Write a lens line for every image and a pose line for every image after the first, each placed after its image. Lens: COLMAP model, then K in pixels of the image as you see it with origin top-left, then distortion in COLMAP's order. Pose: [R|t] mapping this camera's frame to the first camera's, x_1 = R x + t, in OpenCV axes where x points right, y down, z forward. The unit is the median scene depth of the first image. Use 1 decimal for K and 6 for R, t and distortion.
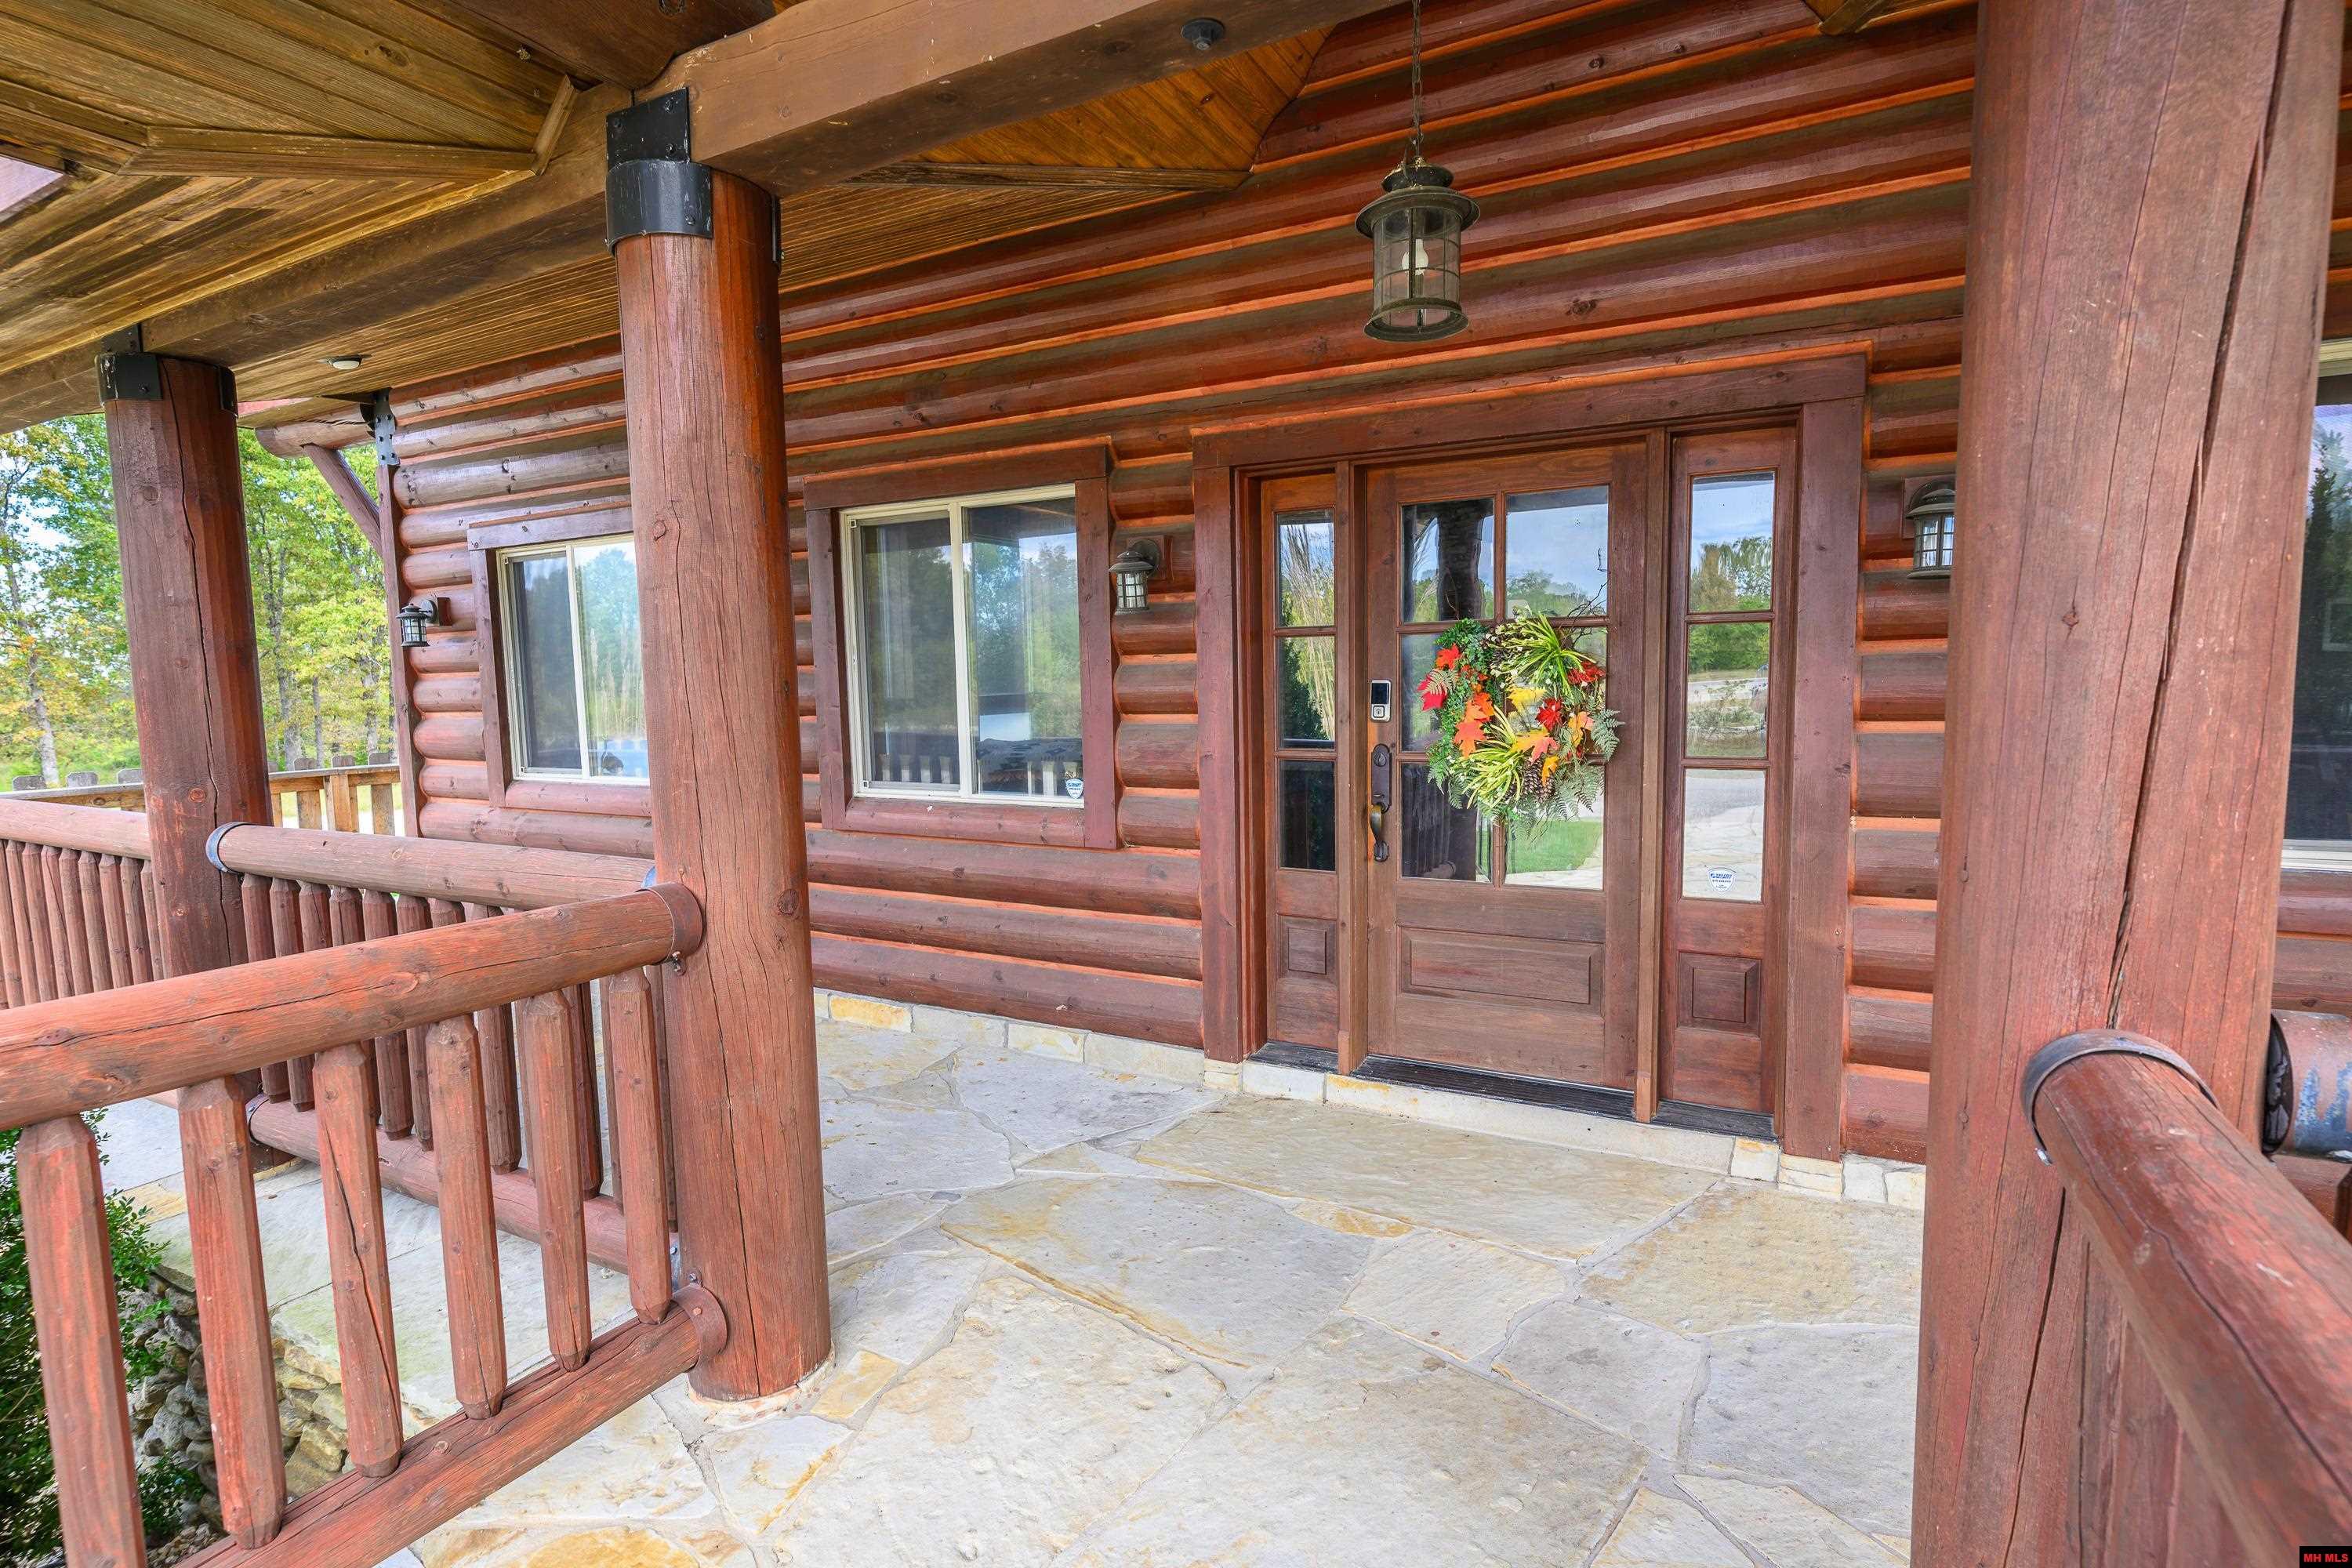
lens RADIAL K [[1130.4, 0, 1176.0], [0, 1130.4, 784.0], [0, 0, 1]] dist [-0.001804, 0.000571]
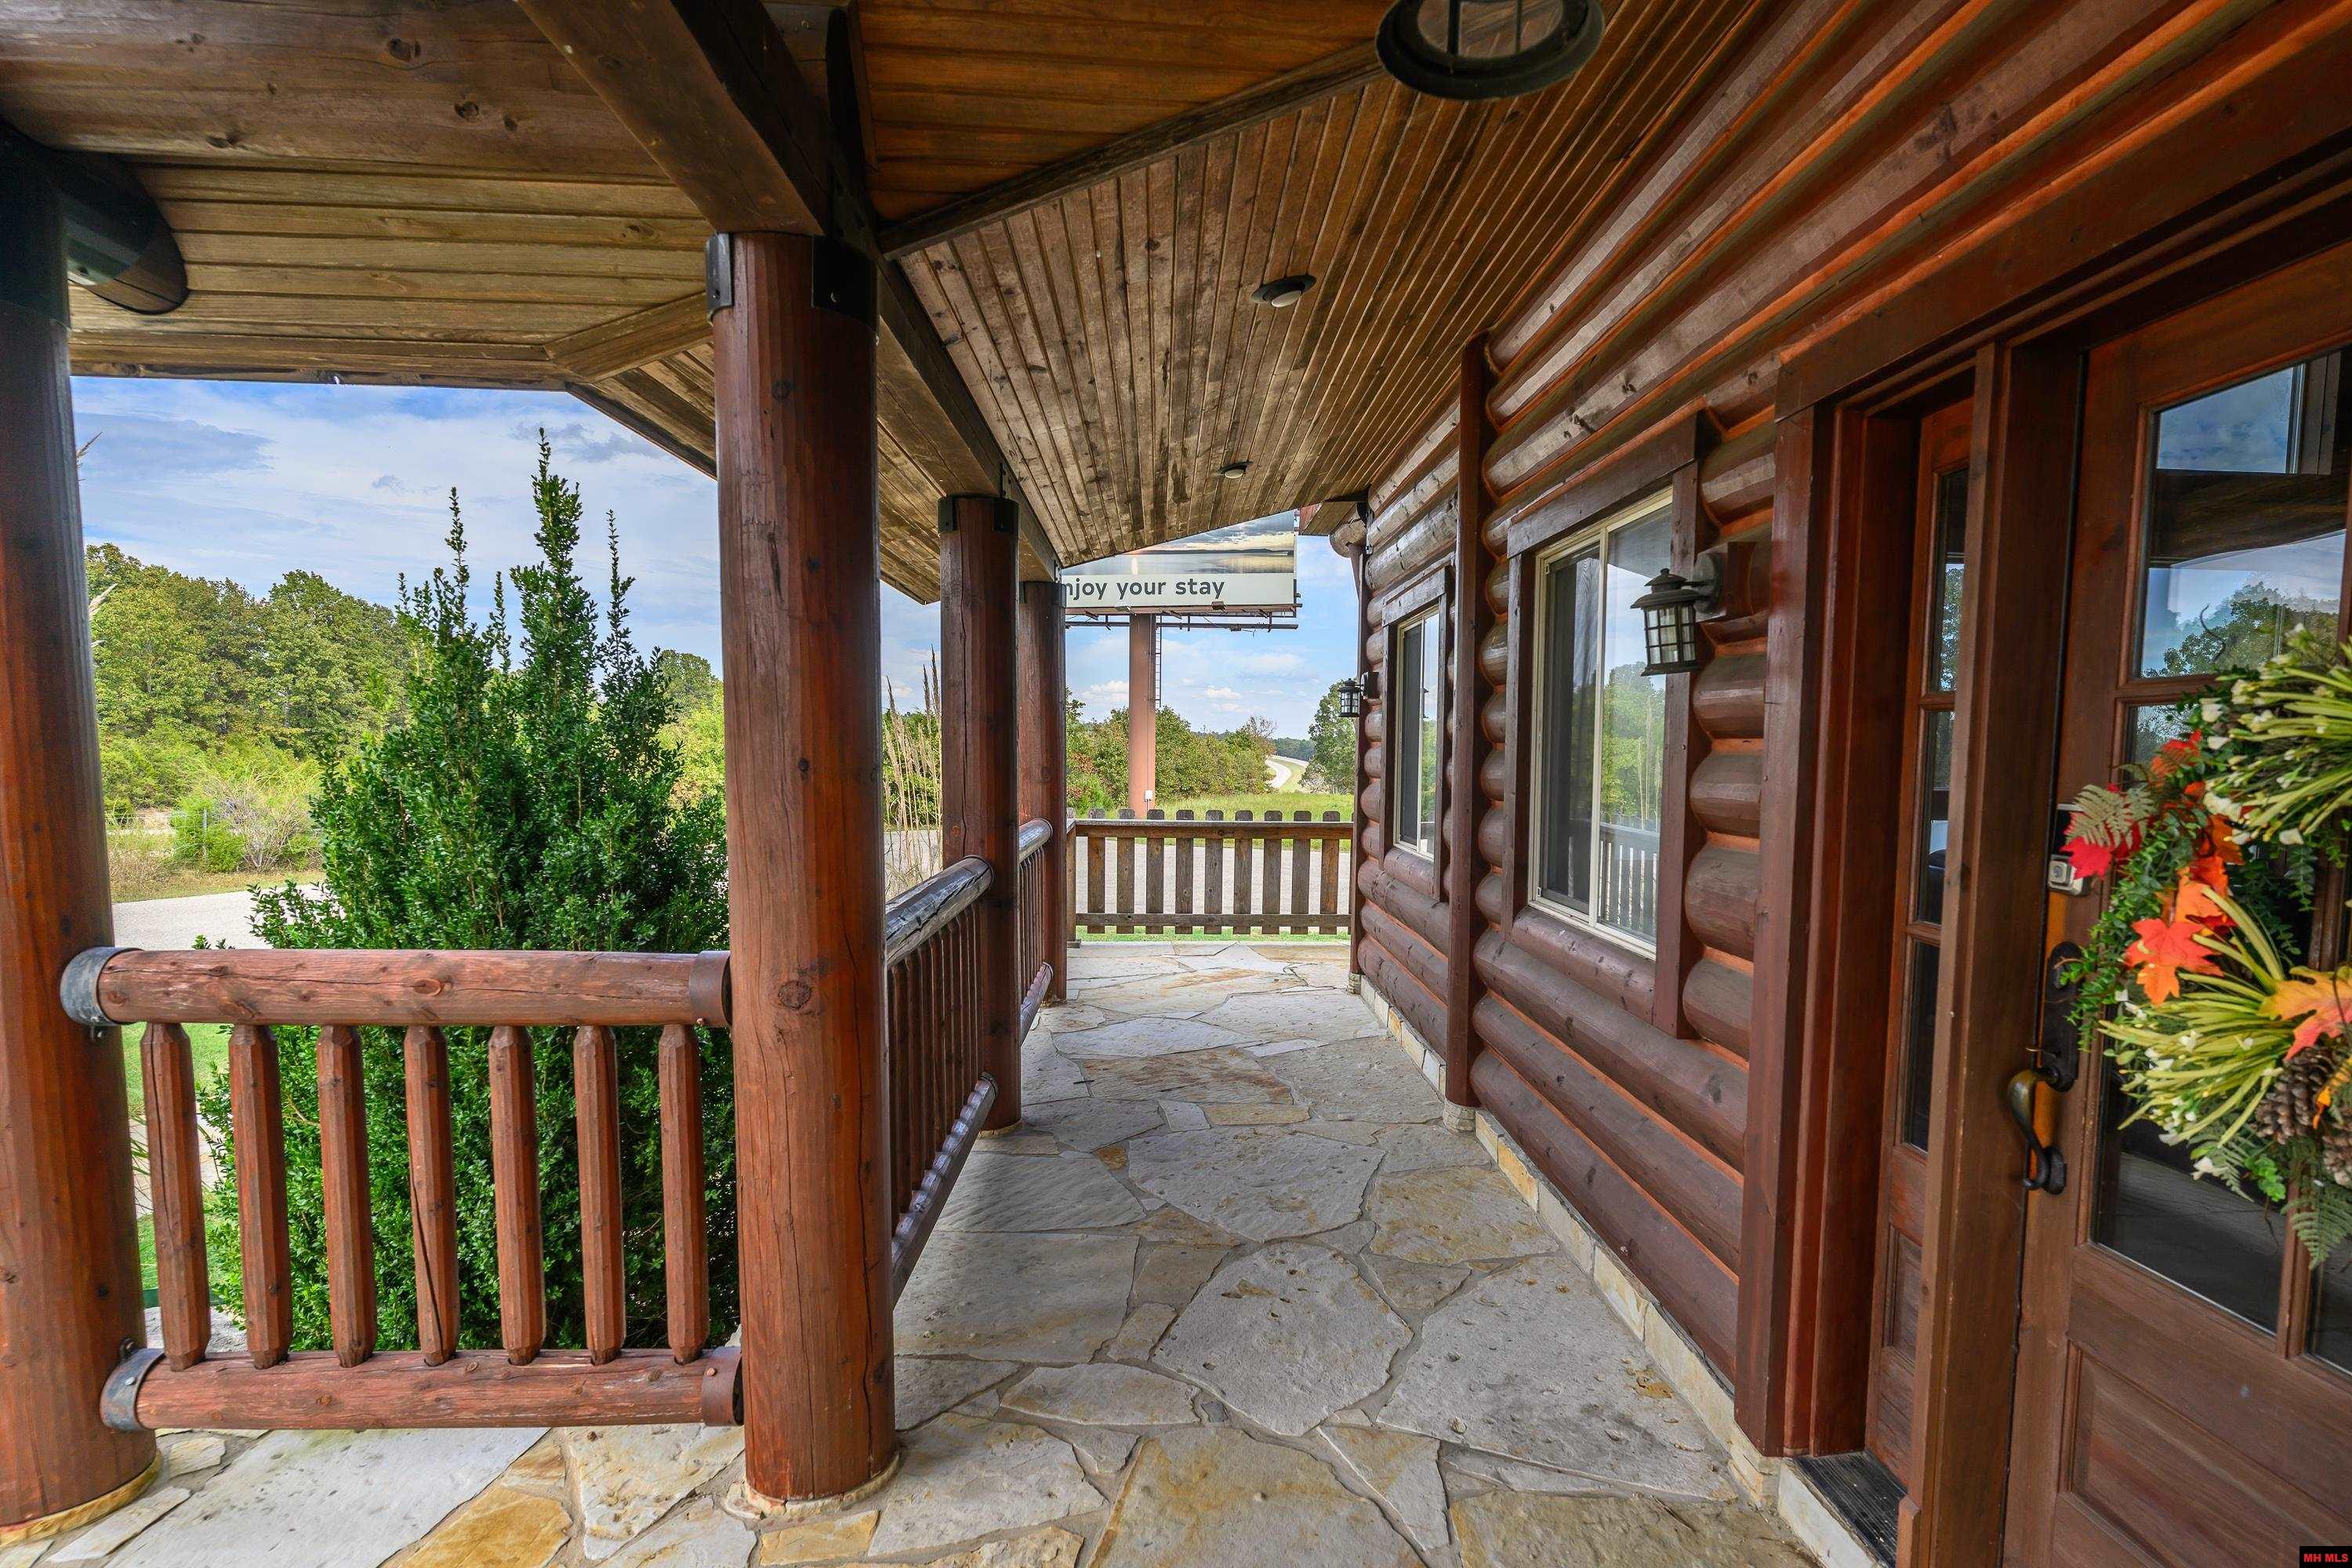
lens RADIAL K [[1186.0, 0, 1178.7], [0, 1186.0, 853.9], [0, 0, 1]] dist [0.000658, 0.000179]
pose [[0.540426, 0.099532, -0.835484, 0.408357], [-0.101877, 0.993413, 0.052449, -0.062793], [0.835201, 0.056772, 0.547006, 0.455902]]
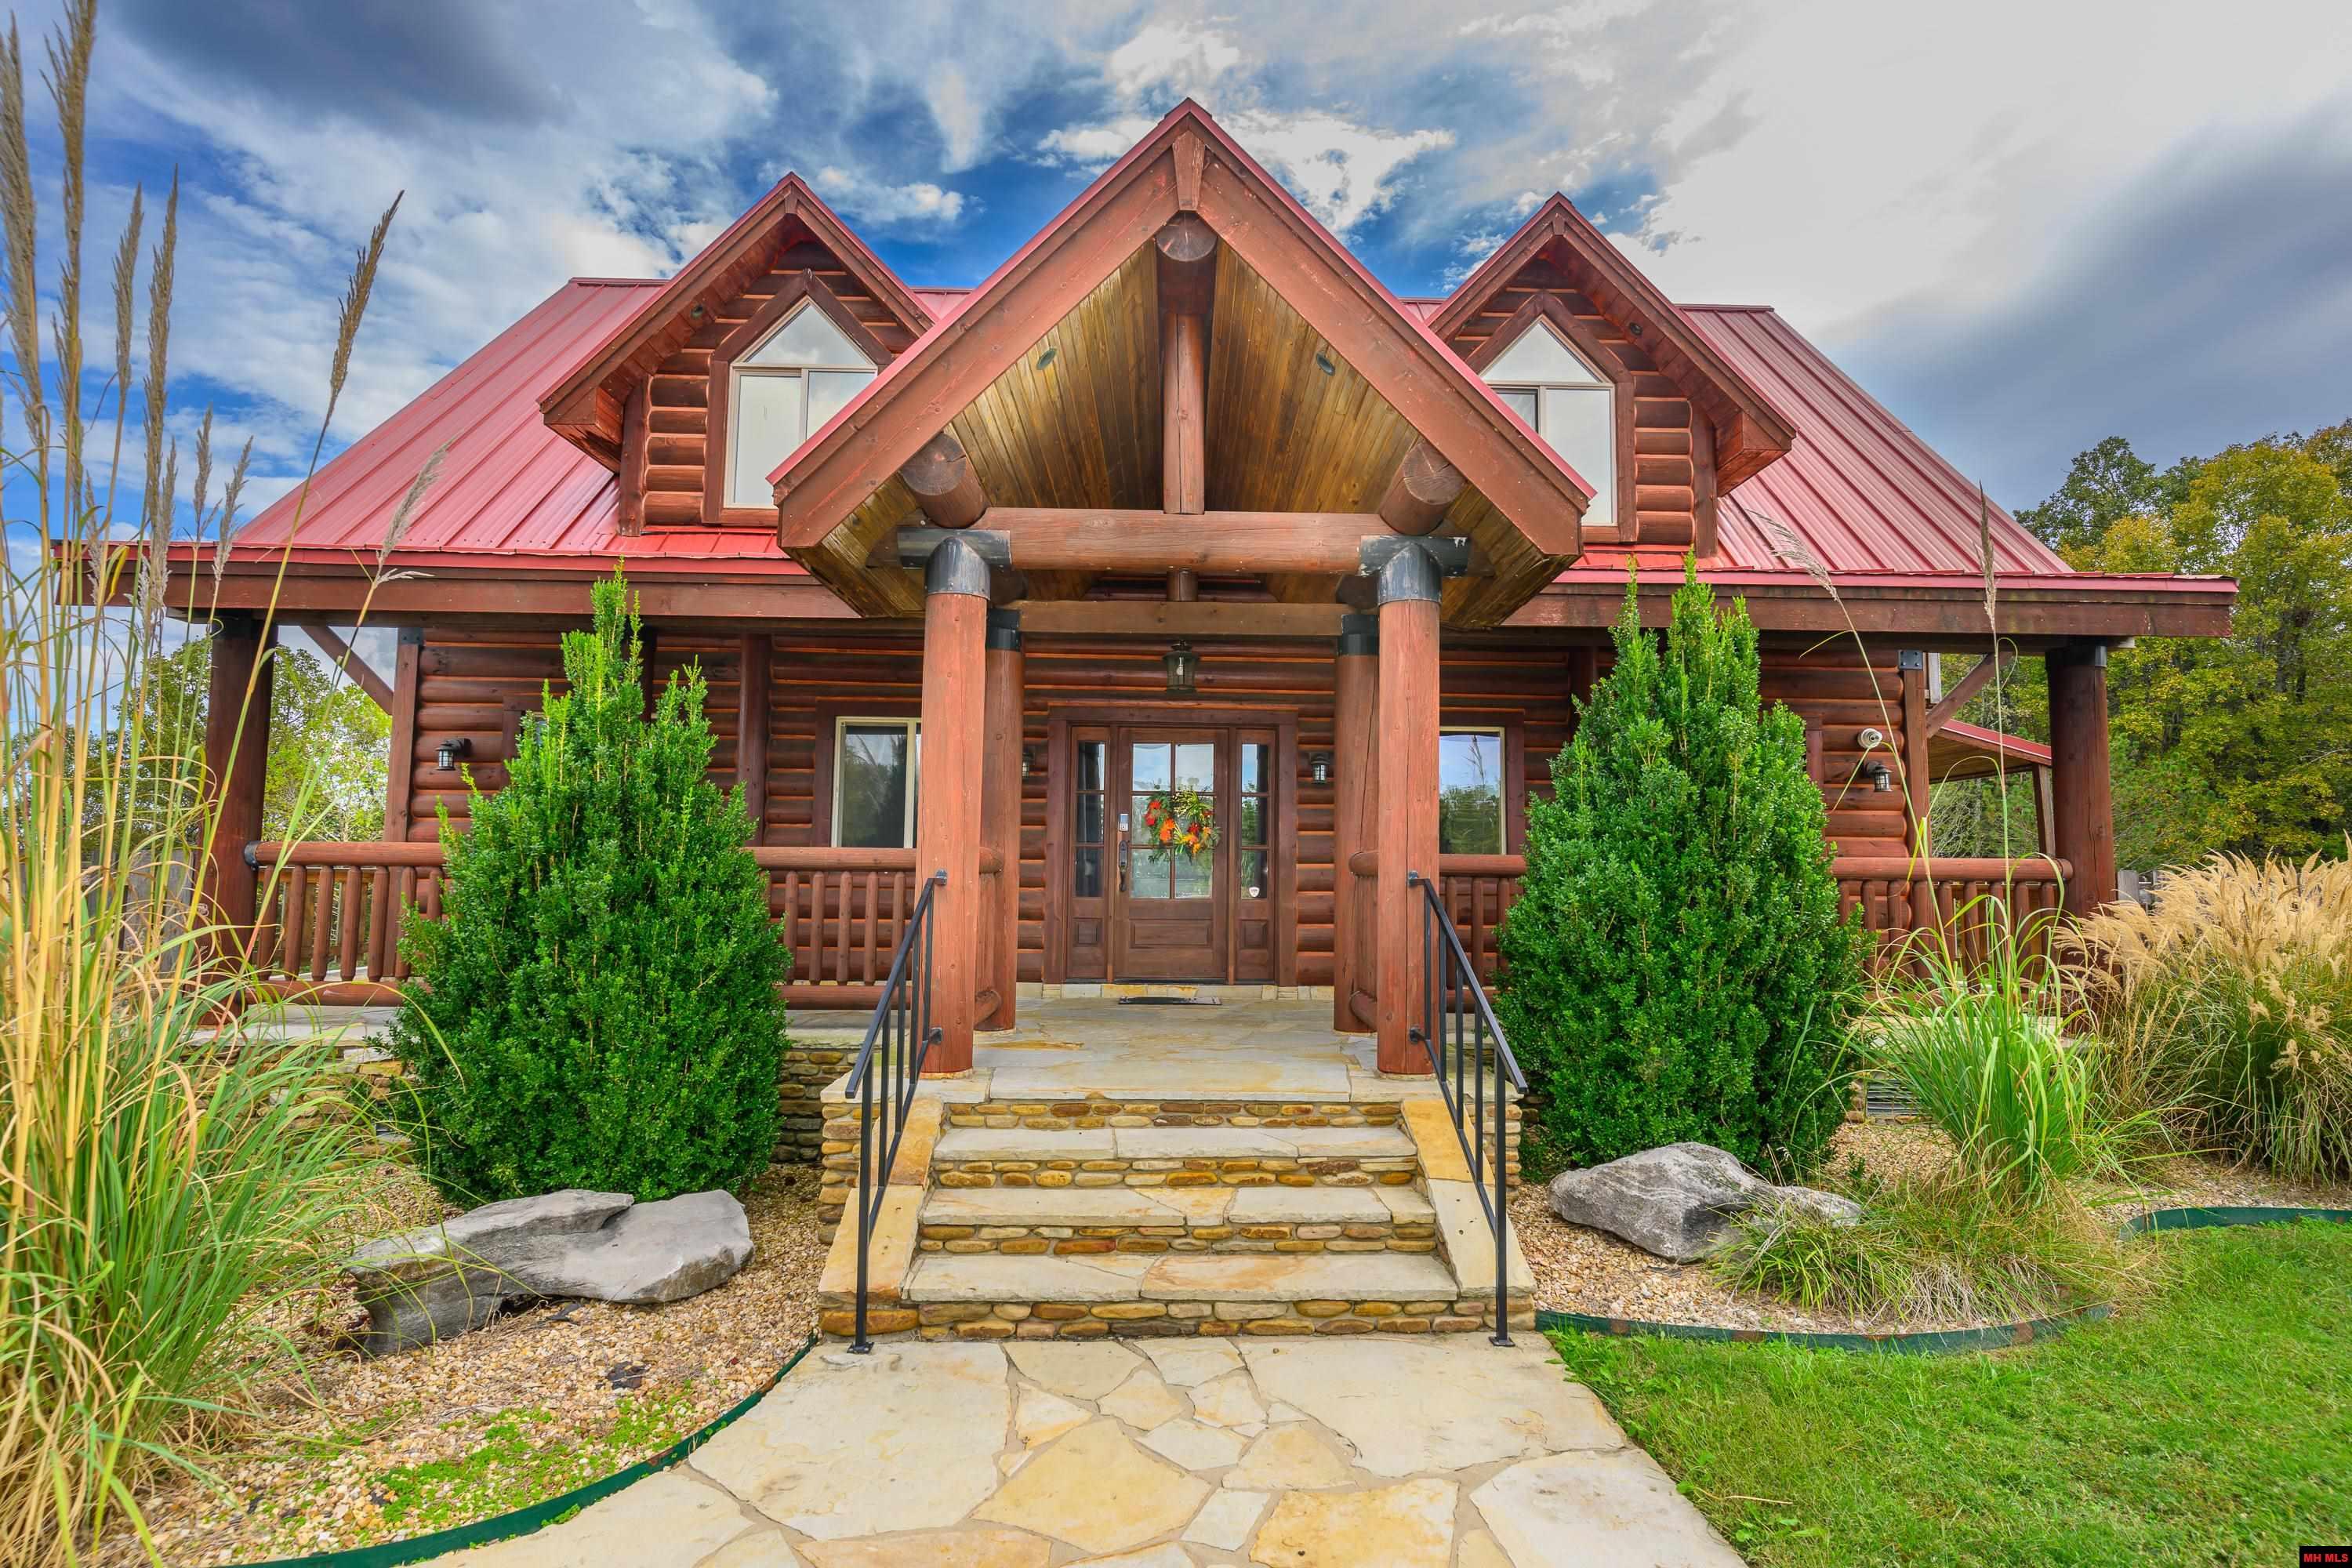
lens RADIAL K [[1130.4, 0, 1176.0], [0, 1130.4, 784.0], [0, 0, 1]] dist [-0.001804, 0.000571]
pose [[0.860416, 0.063621, 0.505604, -0.990646], [0.026310, 0.985307, -0.168757, 0.265855], [-0.508912, 0.158504, 0.846100, -1.145545]]
